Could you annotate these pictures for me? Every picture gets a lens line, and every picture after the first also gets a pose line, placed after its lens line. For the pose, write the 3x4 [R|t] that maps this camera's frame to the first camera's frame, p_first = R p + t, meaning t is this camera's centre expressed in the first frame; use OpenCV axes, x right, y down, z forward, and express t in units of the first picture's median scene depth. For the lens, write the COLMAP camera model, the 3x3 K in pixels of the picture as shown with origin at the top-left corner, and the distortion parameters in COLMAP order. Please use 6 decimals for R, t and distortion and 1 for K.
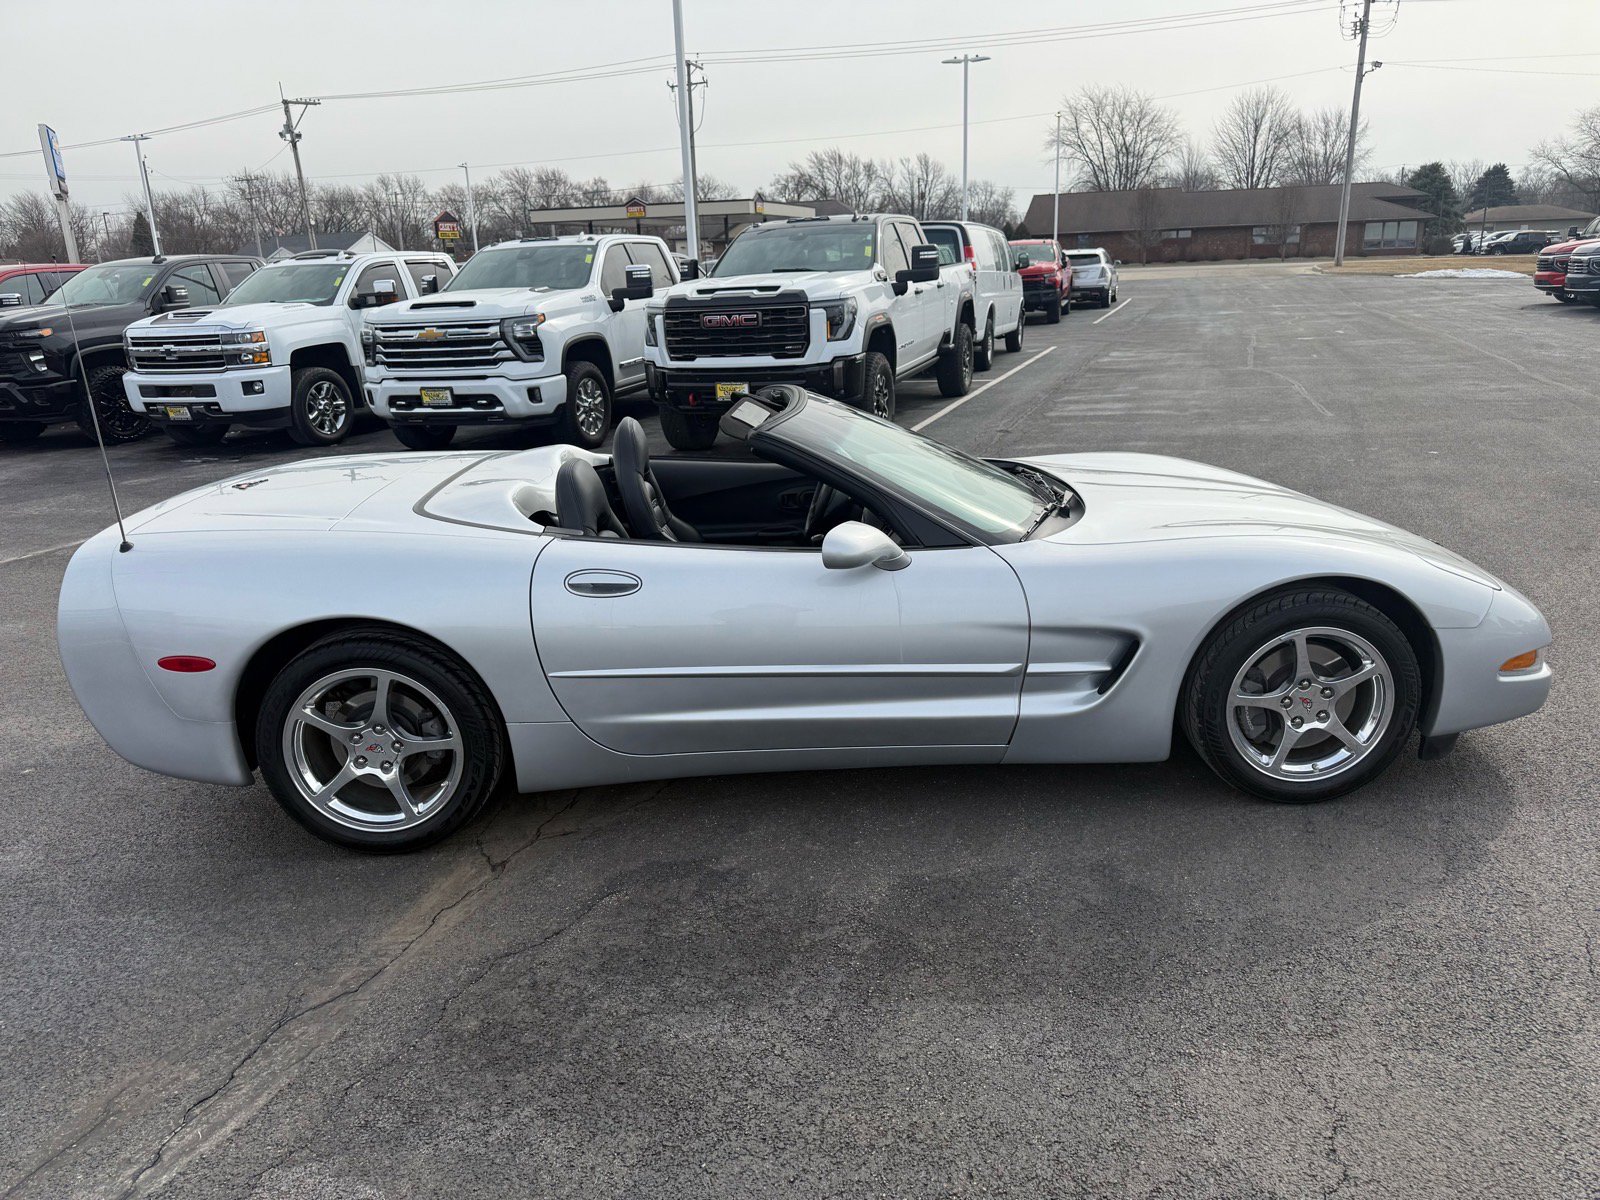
lens RADIAL K [[1136.7, 0, 810.0], [0, 1136.7, 608.0], [0, 0, 1]] dist [0.019602, -0.024538]
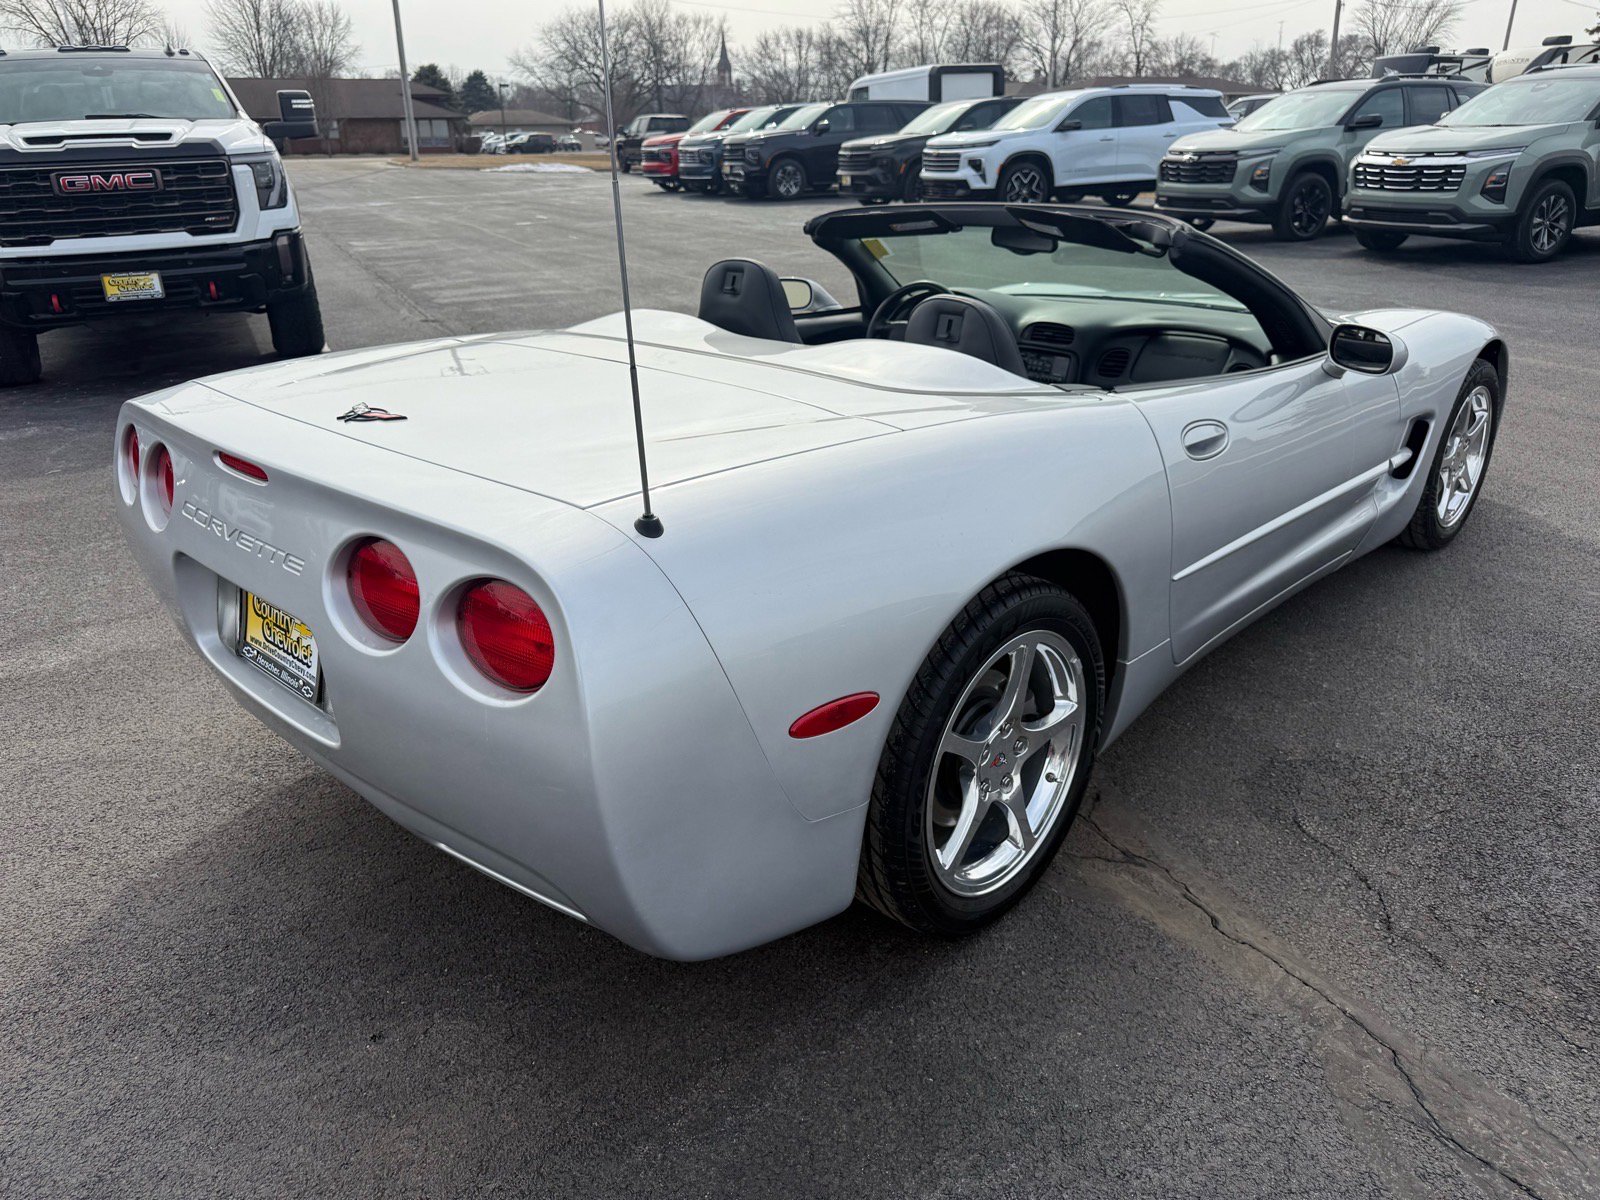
lens RADIAL K [[1142.9, 0, 801.0], [0, 1142.9, 604.8], [0, 0, 1]] dist [0.006541, -0.011098]
pose [[0.705636, -0.244263, 0.665142, -0.278393], [0.195045, 0.969399, 0.149077, -0.024247], [-0.681201, 0.024538, 0.731685, 0.199334]]
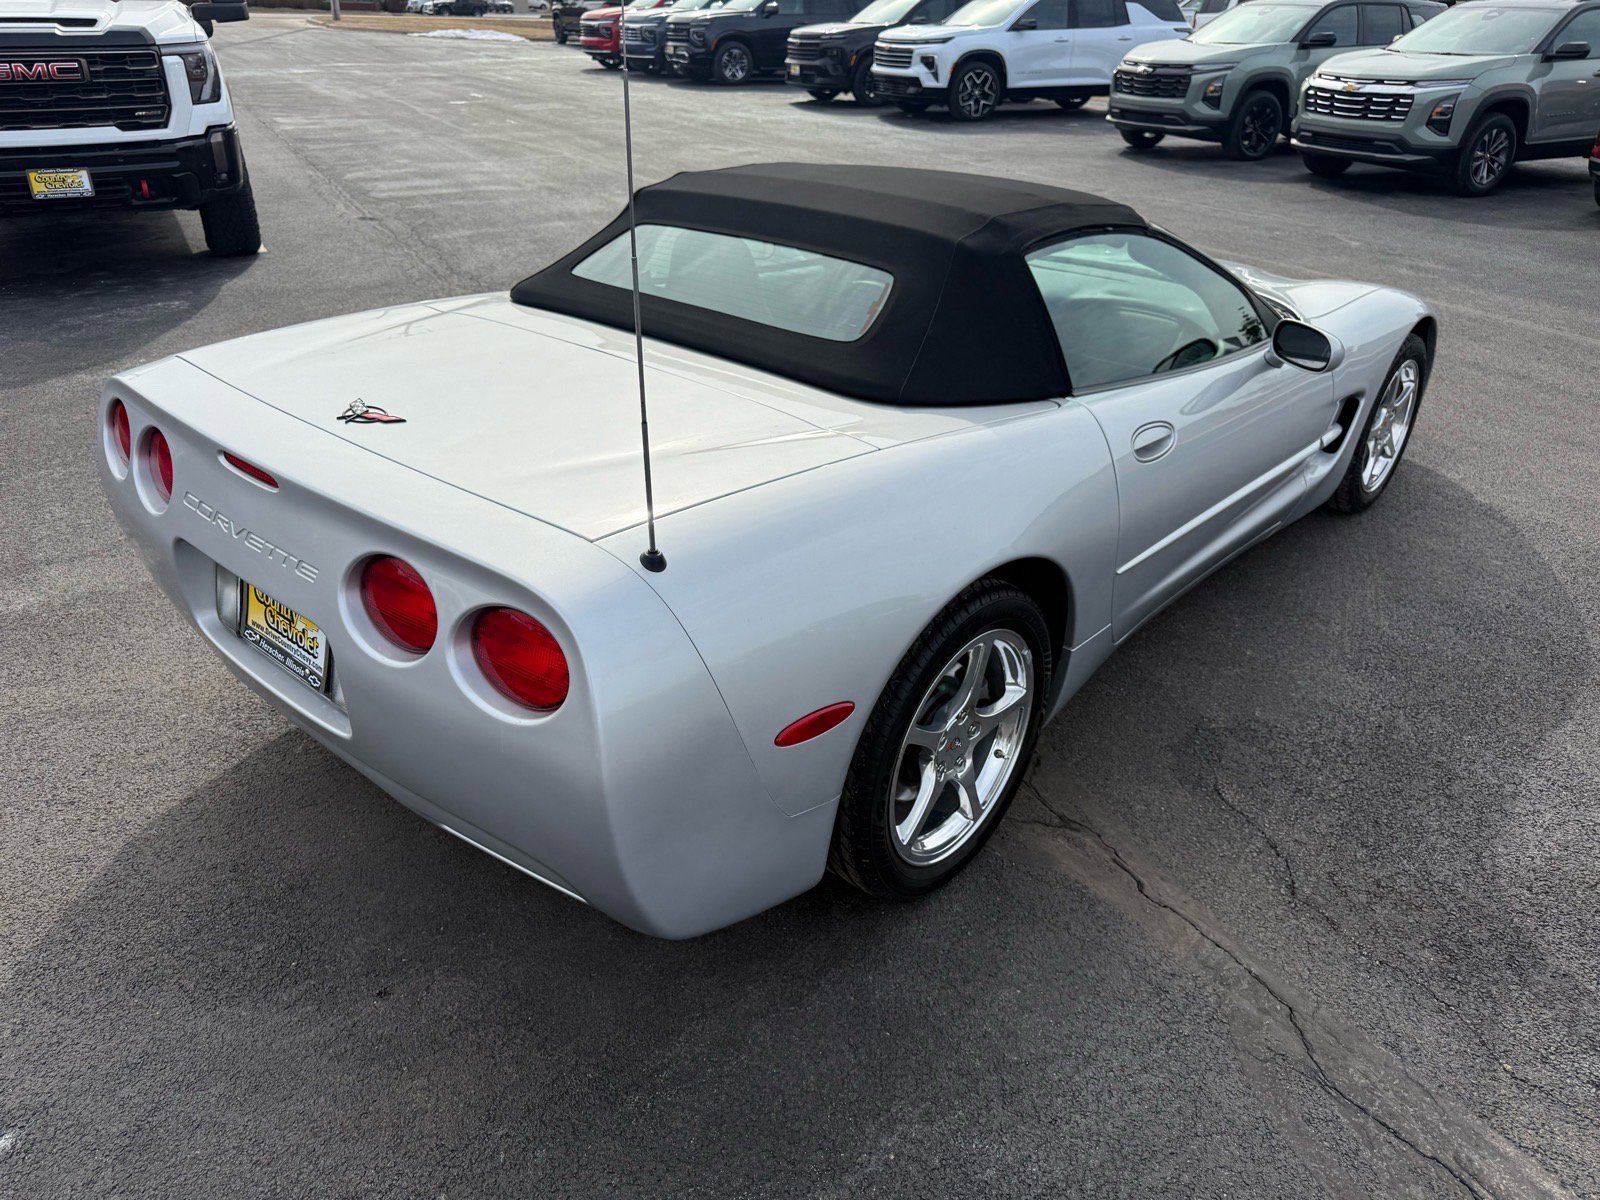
lens RADIAL K [[1142.9, 0, 794.3], [0, 1142.9, 602.5], [0, 0, 1]] dist [0.006541, -0.011098]
pose [[0.676042, -0.291735, 0.676652, -0.288606], [0.164688, 0.954879, 0.247152, -0.046917], [-0.718223, -0.055649, 0.693584, 0.194485]]
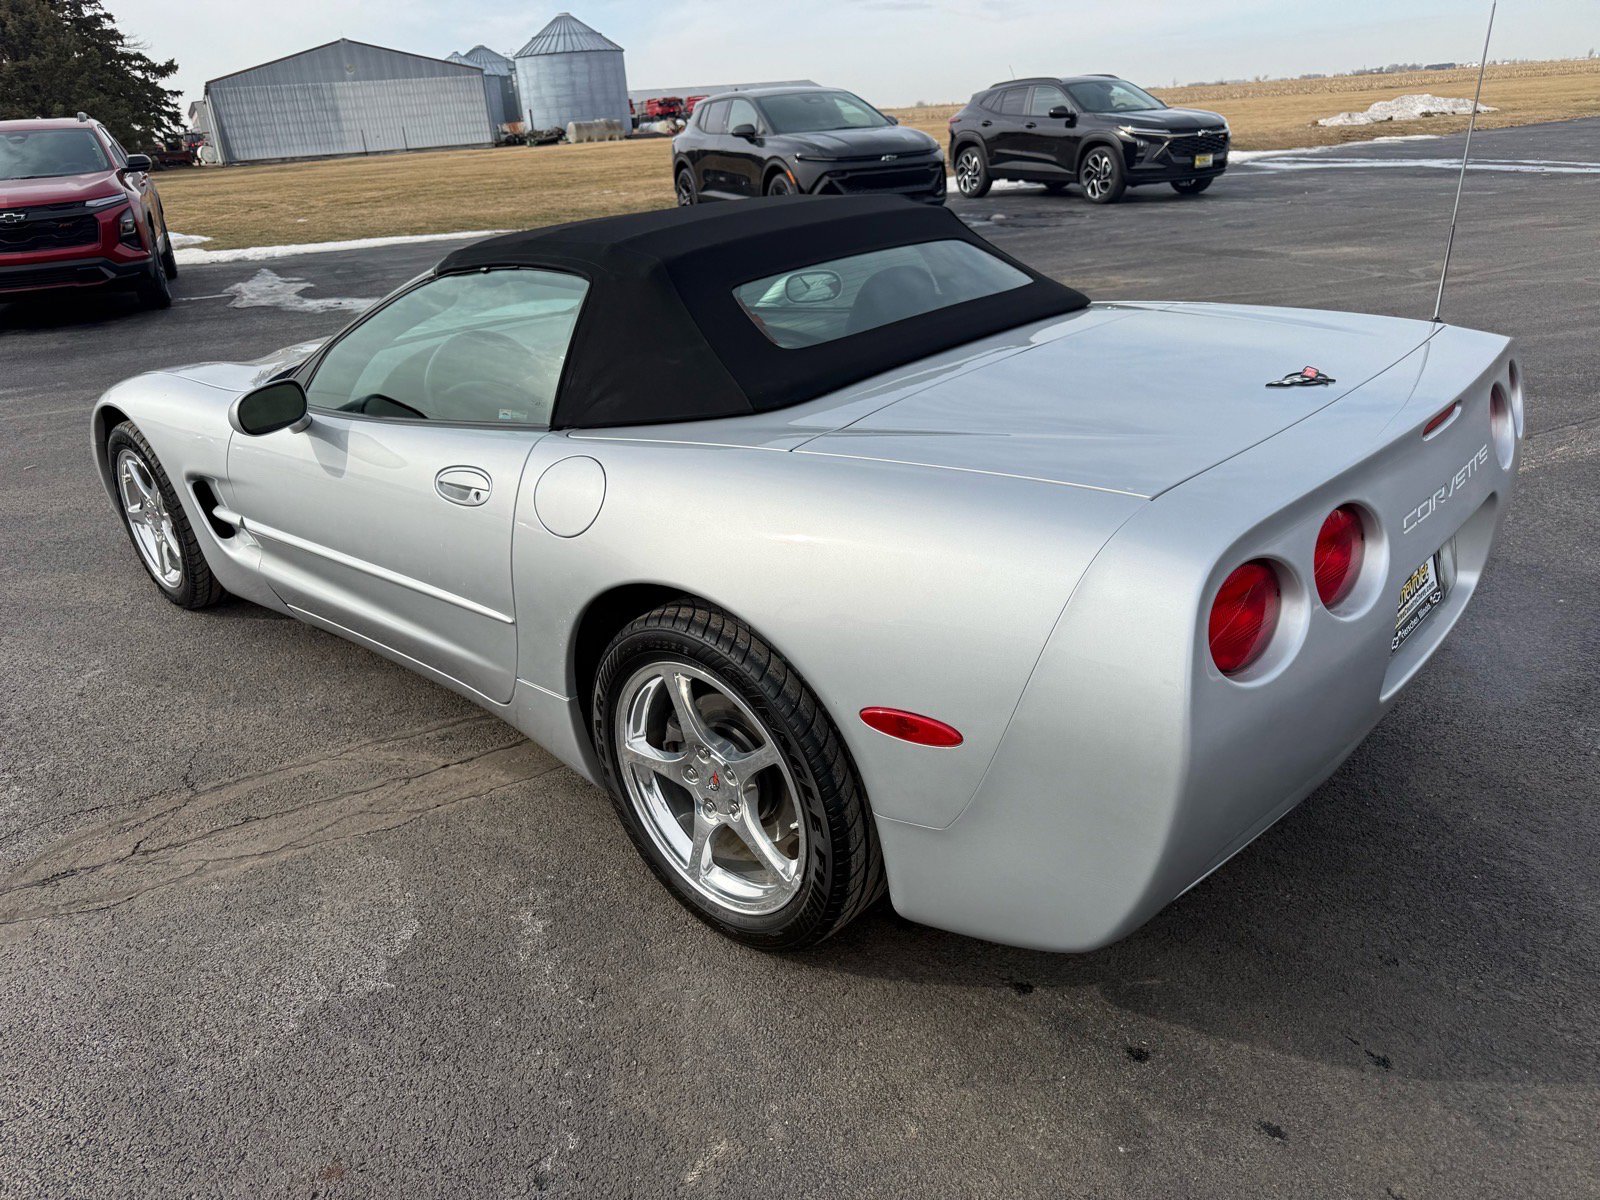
lens RADIAL K [[1136.7, 0, 791.0], [0, 1136.7, 597.2], [0, 0, 1]] dist [0.019602, -0.024538]
pose [[-0.720051, -0.189542, 0.667533, -0.268255], [0.286646, 0.794819, 0.534881, -0.143710], [-0.631950, 0.576487, -0.517979, 0.575625]]
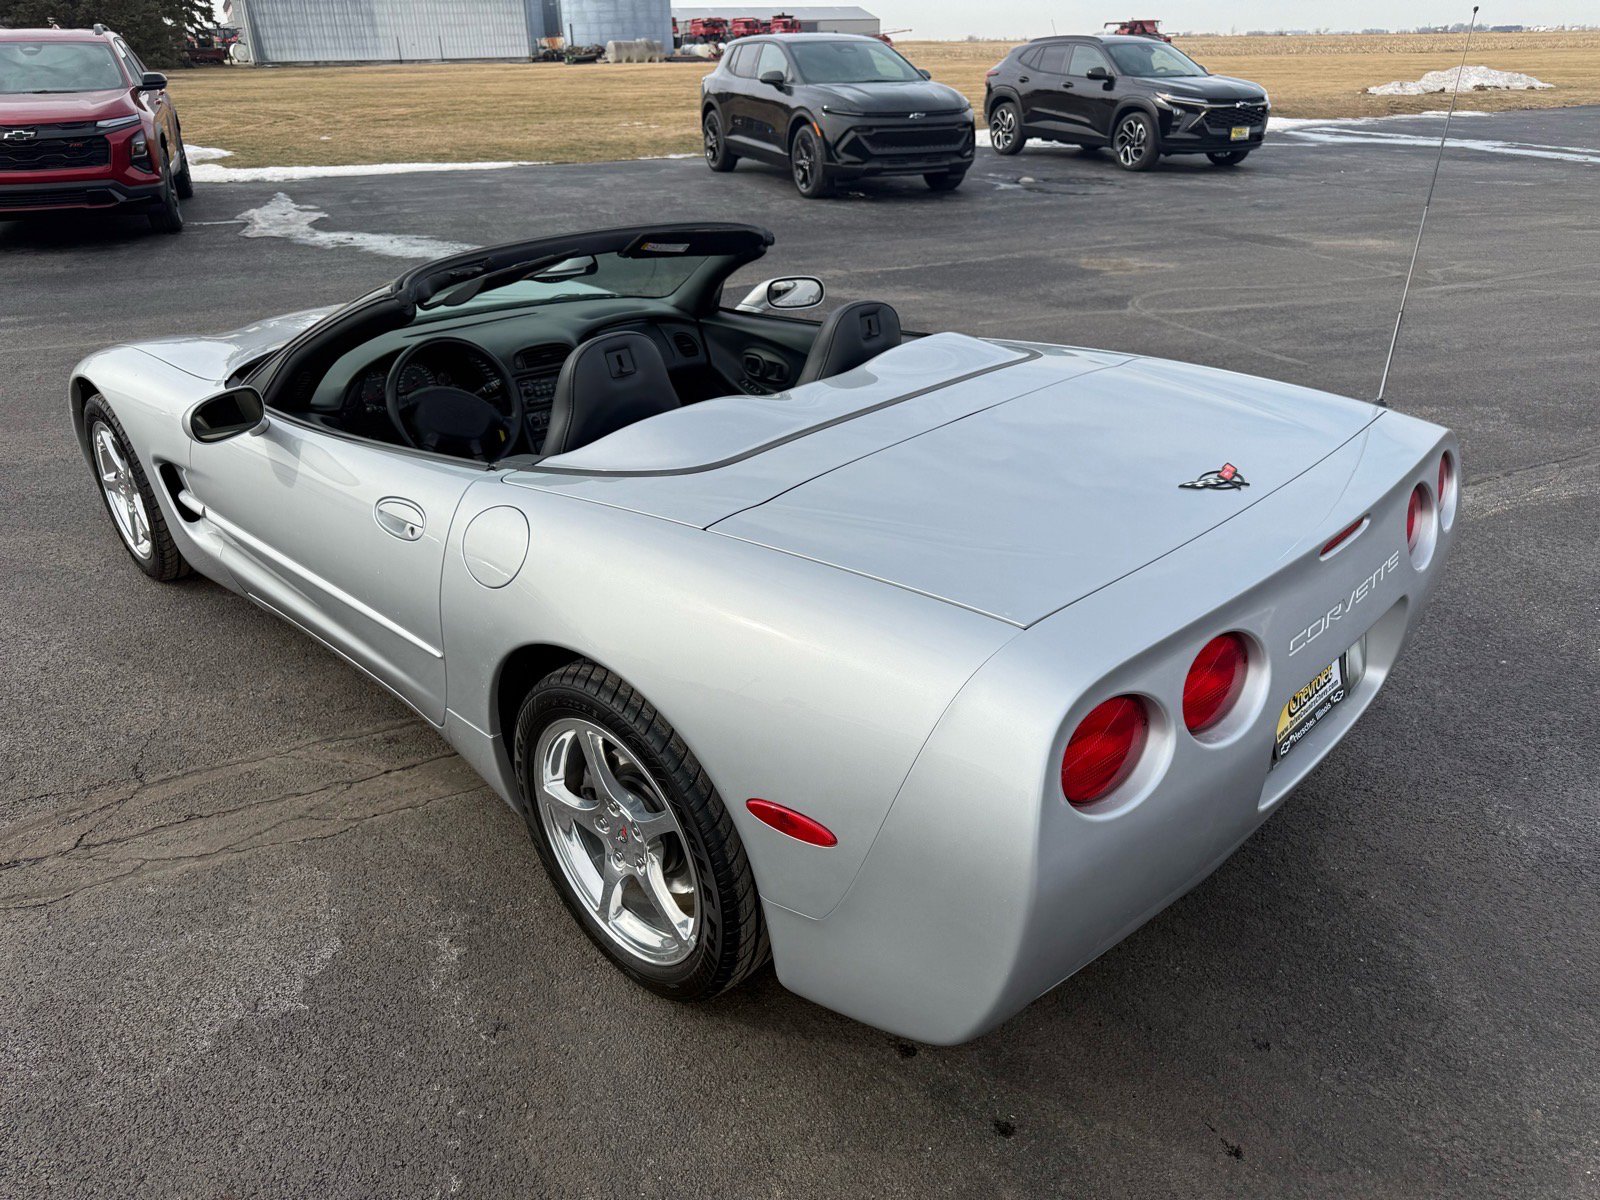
lens RADIAL K [[1136.7, 0, 805.9], [0, 1136.7, 591.9], [0, 0, 1]] dist [0.019602, -0.024538]
pose [[-0.705163, -0.263601, 0.658225, -0.278856], [0.243372, 0.781946, 0.573874, -0.159740], [-0.665970, 0.564868, -0.487246, 0.551958]]
